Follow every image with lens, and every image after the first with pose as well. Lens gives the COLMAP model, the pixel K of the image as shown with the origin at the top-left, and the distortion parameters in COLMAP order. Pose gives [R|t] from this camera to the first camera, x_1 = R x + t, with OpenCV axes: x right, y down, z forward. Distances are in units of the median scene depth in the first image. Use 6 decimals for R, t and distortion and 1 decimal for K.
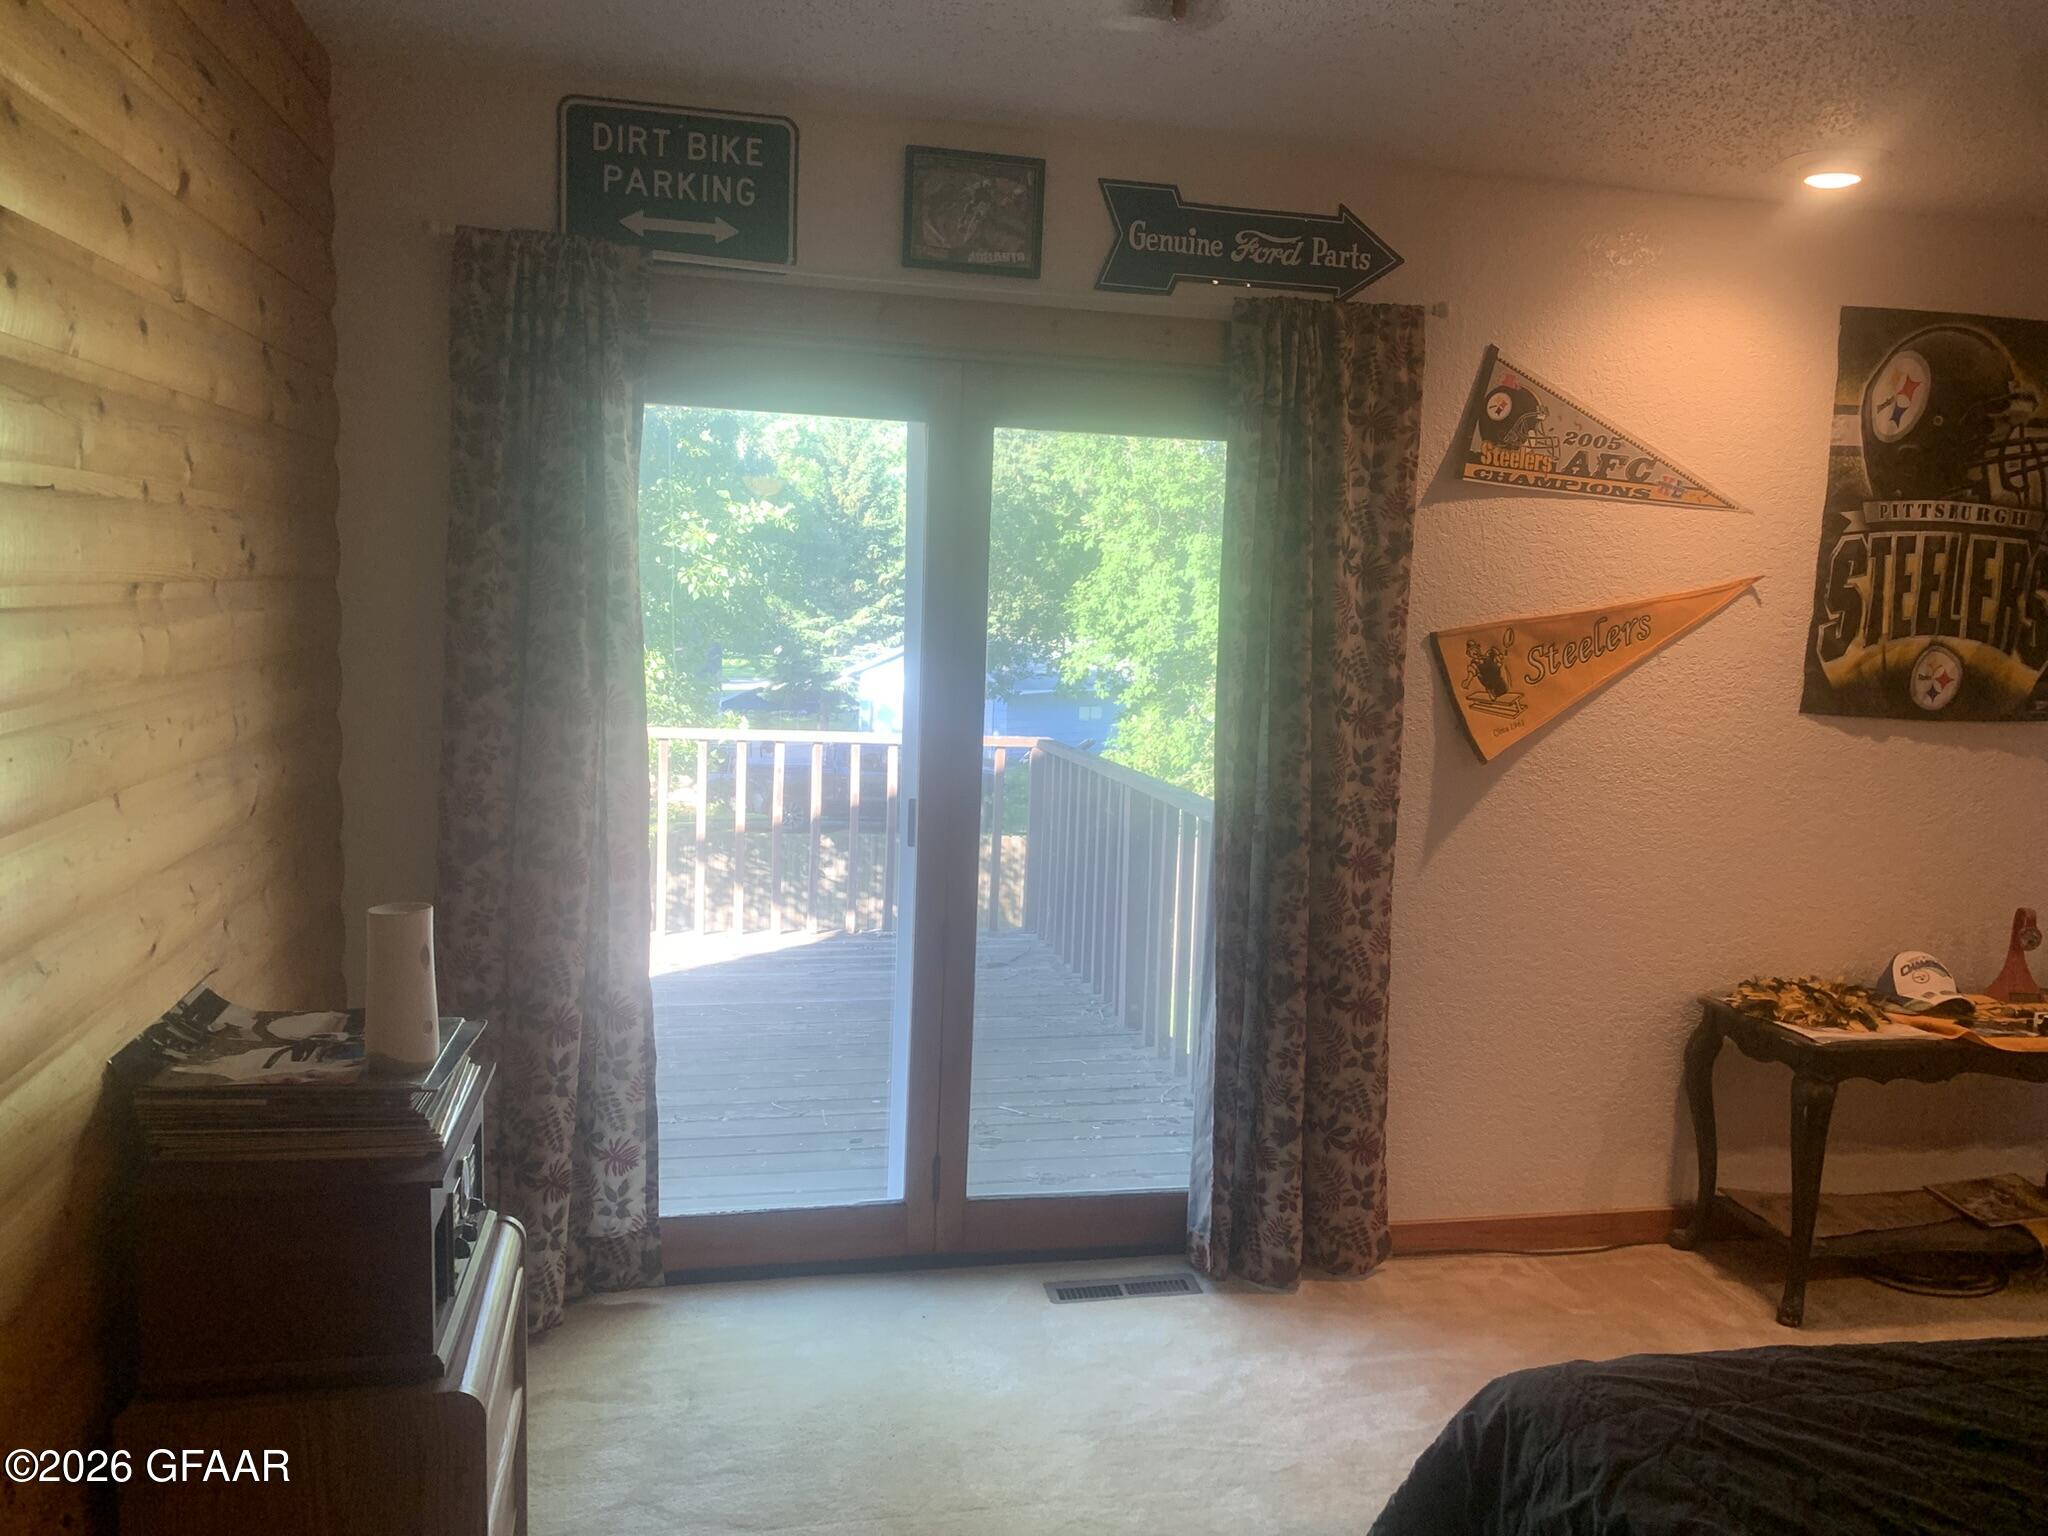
lens RADIAL K [[1560.0, 0, 1023.7], [0, 1560.0, 798.5], [0, 0, 1]] dist [0.032388, -0.044892]
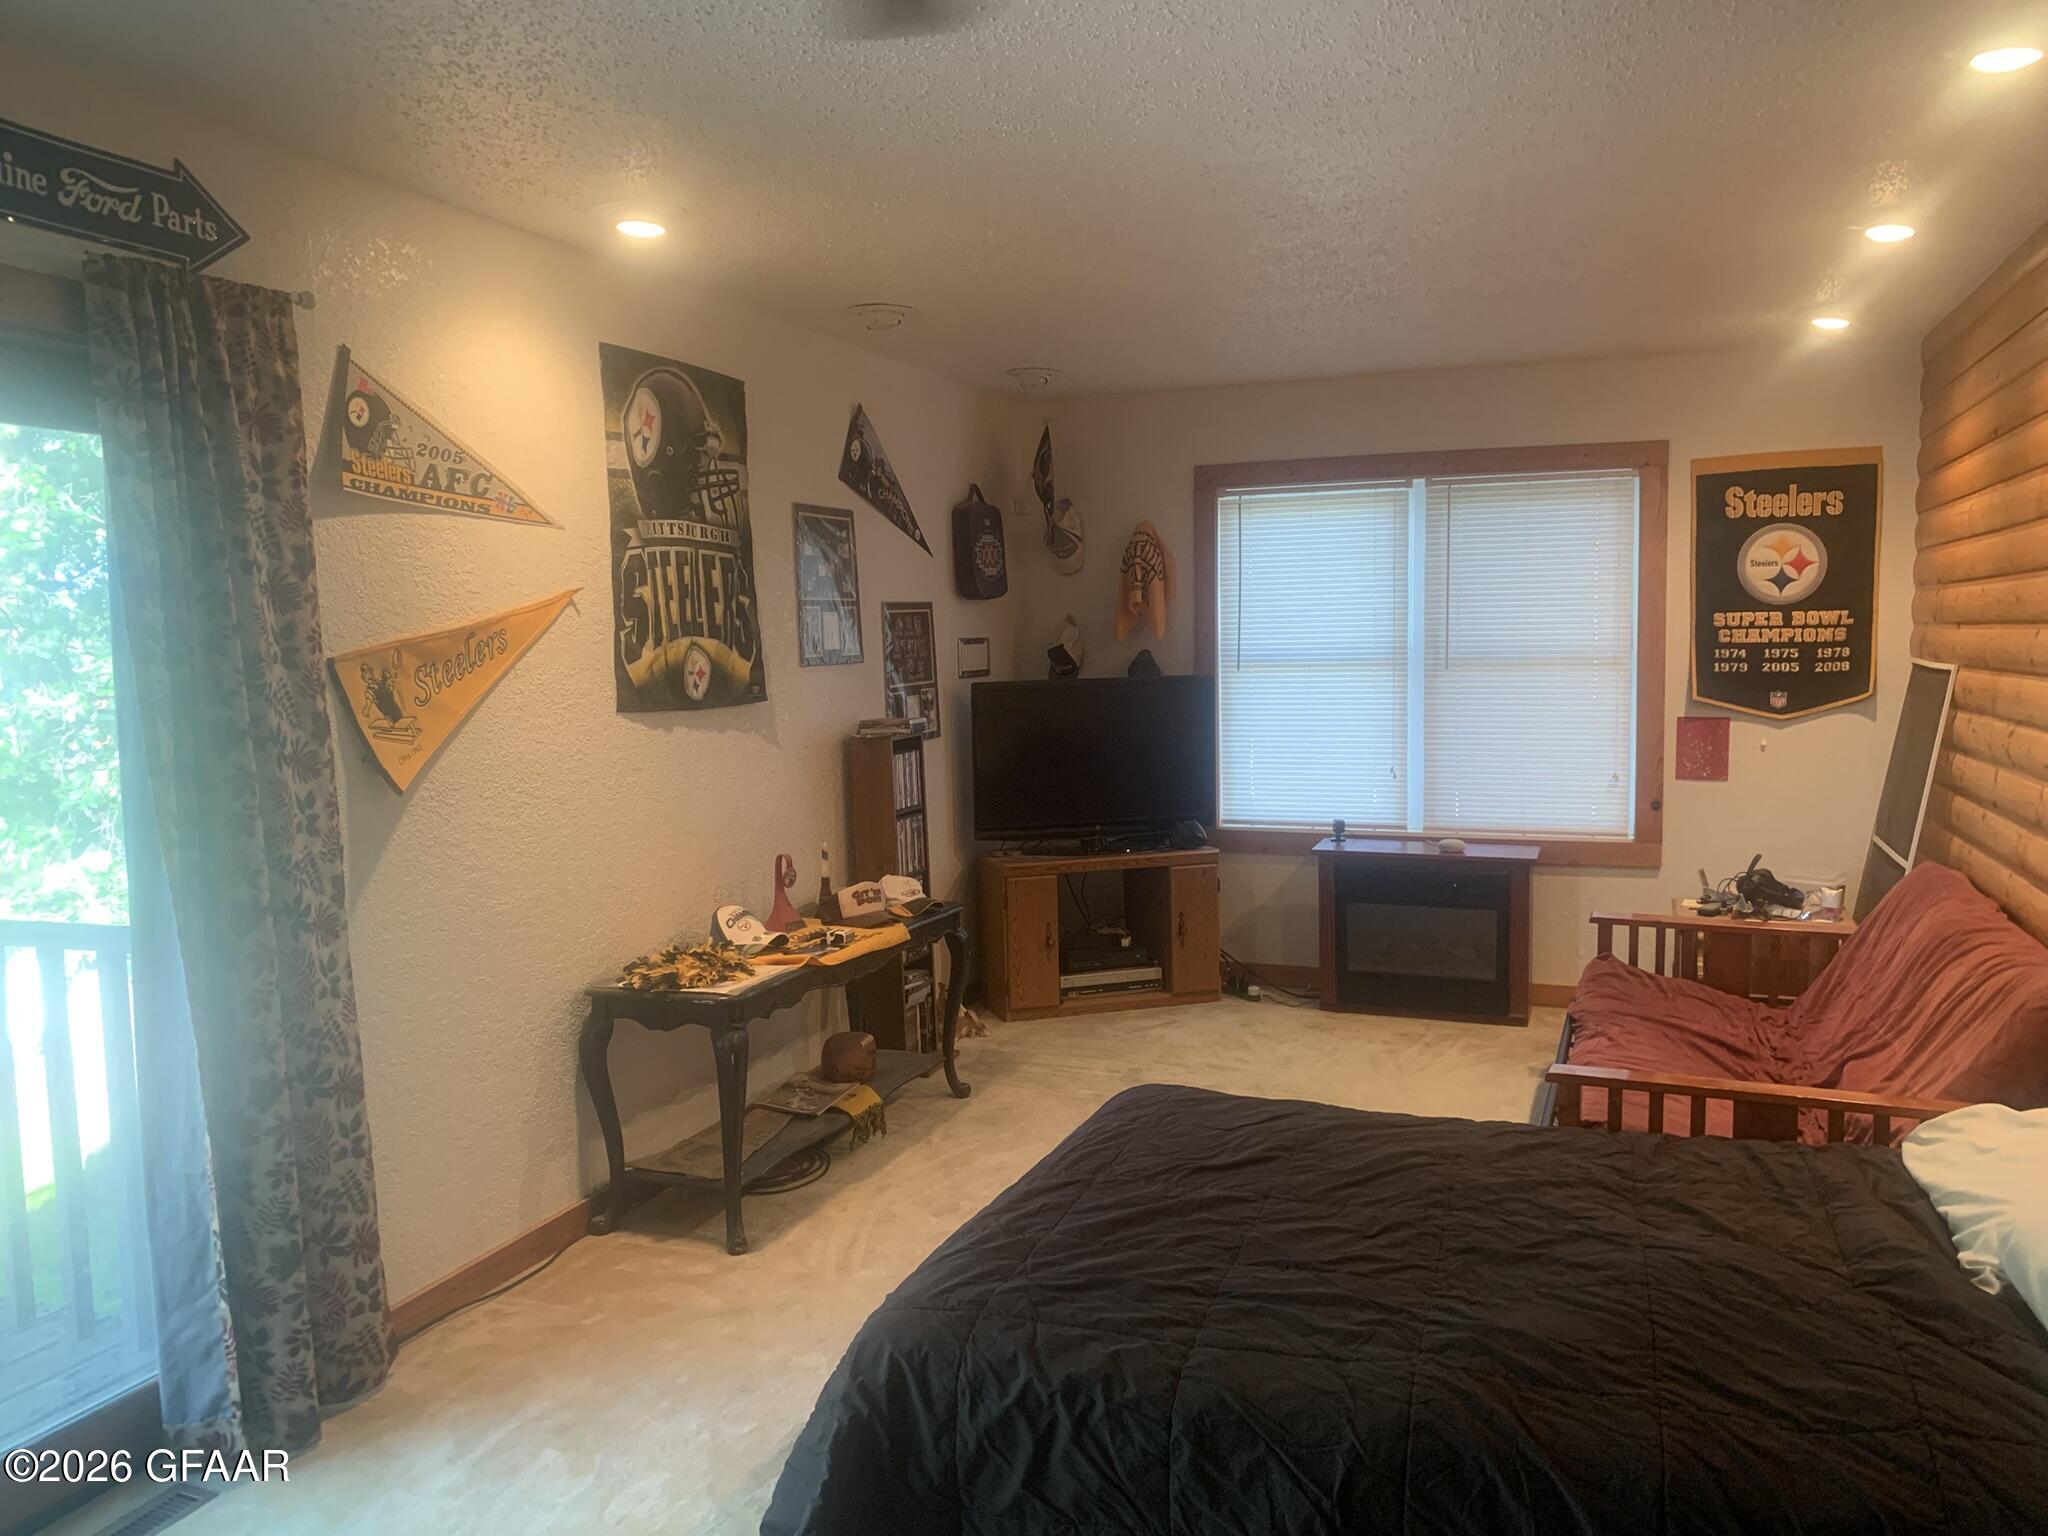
lens RADIAL K [[1565.4, 0, 1031.6], [0, 1565.4, 776.4], [0, 0, 1]] dist [0.040116, -0.051340]
pose [[0.530331, -0.126081, 0.838363, -0.288341], [0.154091, 0.986744, 0.050921, -0.023065], [-0.833669, 0.102179, 0.542729, 0.180570]]
